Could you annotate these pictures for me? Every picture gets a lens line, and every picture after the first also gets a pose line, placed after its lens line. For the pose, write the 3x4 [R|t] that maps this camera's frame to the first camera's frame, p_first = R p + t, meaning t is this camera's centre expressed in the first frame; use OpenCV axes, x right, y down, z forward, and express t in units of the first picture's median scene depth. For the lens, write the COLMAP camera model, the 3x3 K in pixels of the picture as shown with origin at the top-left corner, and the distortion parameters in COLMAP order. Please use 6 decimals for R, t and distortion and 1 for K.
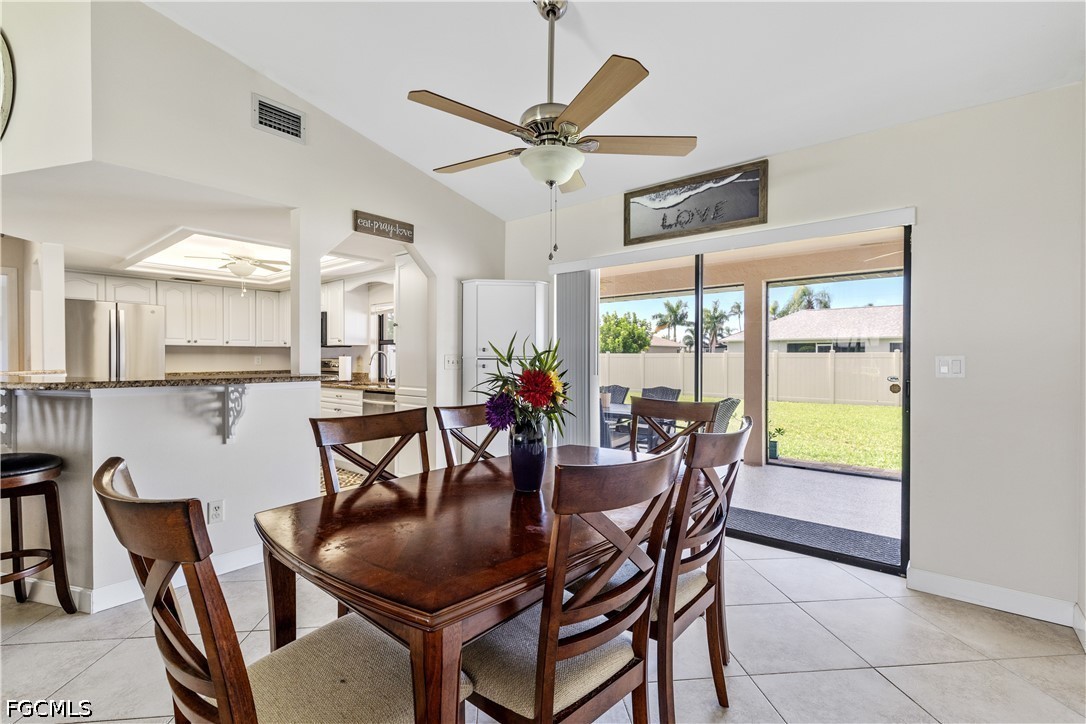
lens RADIAL K [[488.8, 0, 546.9], [0, 488.8, 361.7], [0, 0, 1]] dist [0.001370, -0.000573]
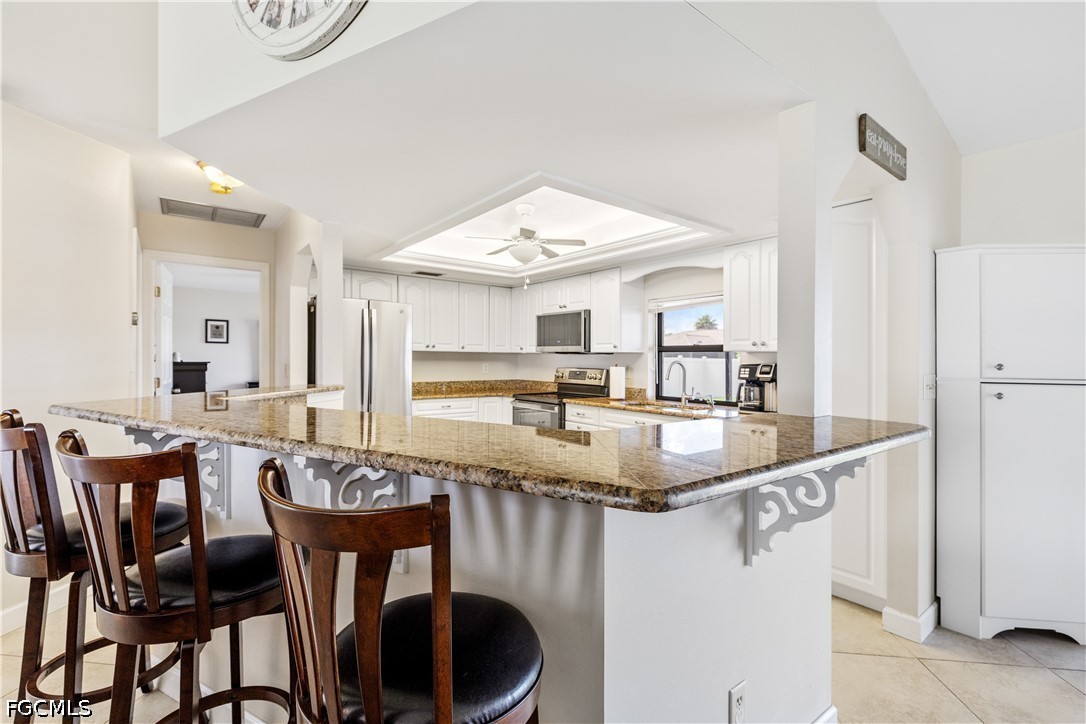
lens RADIAL K [[488.8, 0, 546.9], [0, 488.8, 361.7], [0, 0, 1]] dist [0.001370, -0.000573]
pose [[0.974547, 0.011565, -0.223886, -0.513584], [-0.012677, 0.999913, -0.003532, -0.021761], [0.223826, 0.006281, 0.974609, 0.328165]]
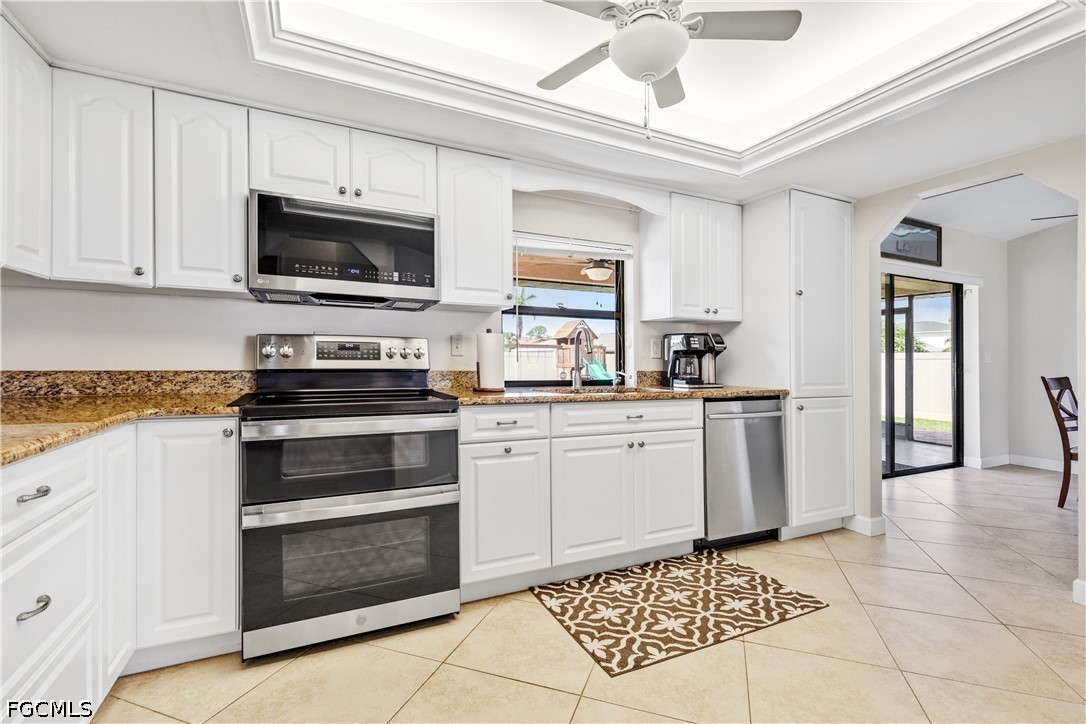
lens RADIAL K [[488.8, 0, 546.9], [0, 488.8, 361.7], [0, 0, 1]] dist [0.001370, -0.000573]
pose [[0.421544, 0.006361, 0.906786, -1.156423], [0.000154, 0.999975, -0.007086, 0.025485], [-0.906808, 0.003127, 0.421532, 1.134614]]
